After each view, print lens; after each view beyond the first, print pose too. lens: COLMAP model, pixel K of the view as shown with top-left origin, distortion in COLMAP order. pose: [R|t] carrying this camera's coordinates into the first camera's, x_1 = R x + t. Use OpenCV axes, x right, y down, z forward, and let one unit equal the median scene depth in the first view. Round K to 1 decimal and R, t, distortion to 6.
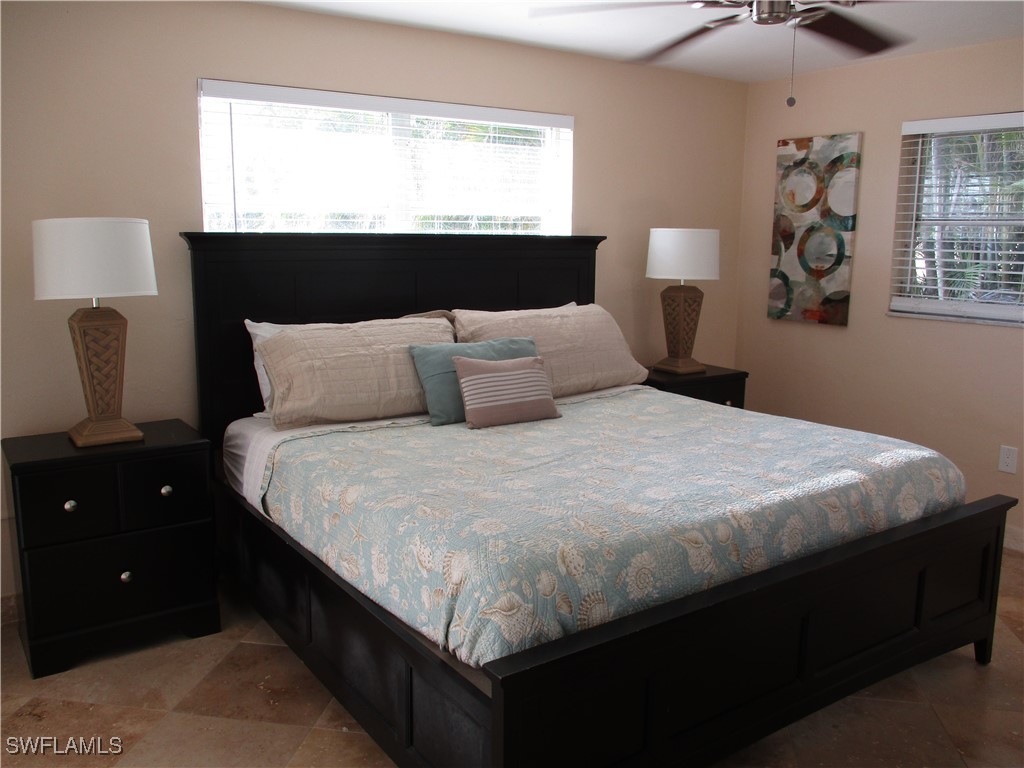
lens RADIAL K [[861.7, 0, 510.6], [0, 861.7, 380.7], [0, 0, 1]] dist [-0.009317, 0.009359]
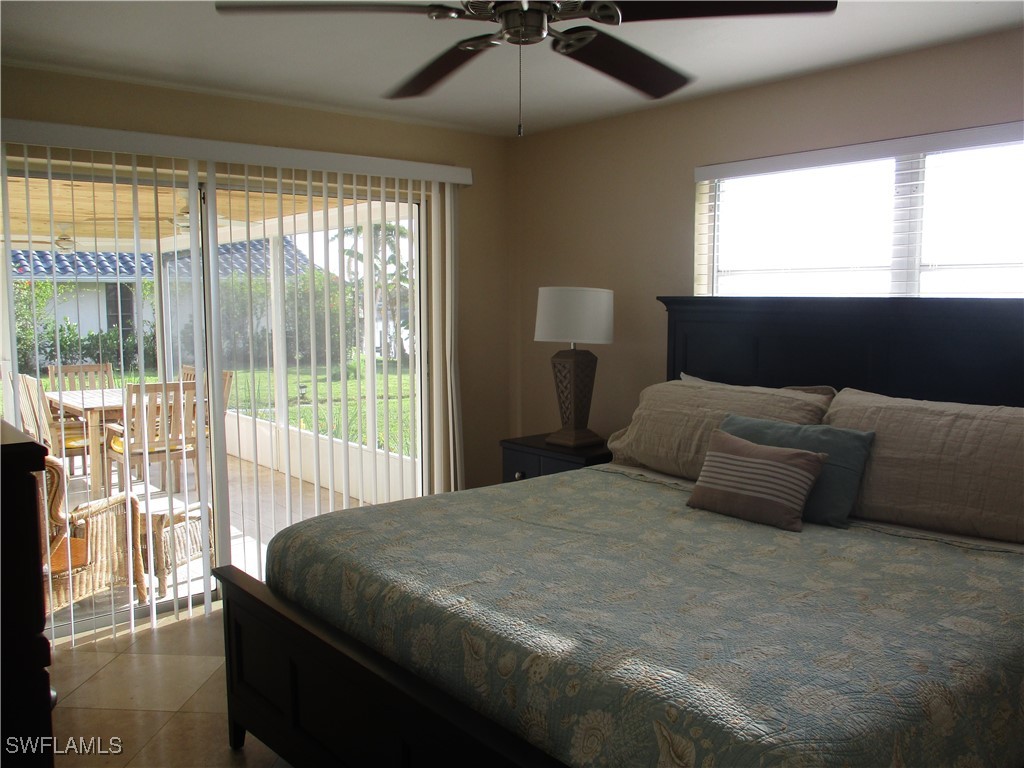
lens RADIAL K [[861.7, 0, 510.7], [0, 861.7, 384.8], [0, 0, 1]] dist [-0.009317, 0.009359]
pose [[0.092824, 0.096114, -0.991033, 1.080893], [-0.167356, 0.982675, 0.079628, -0.145885], [0.981517, 0.158464, 0.107301, 0.891606]]
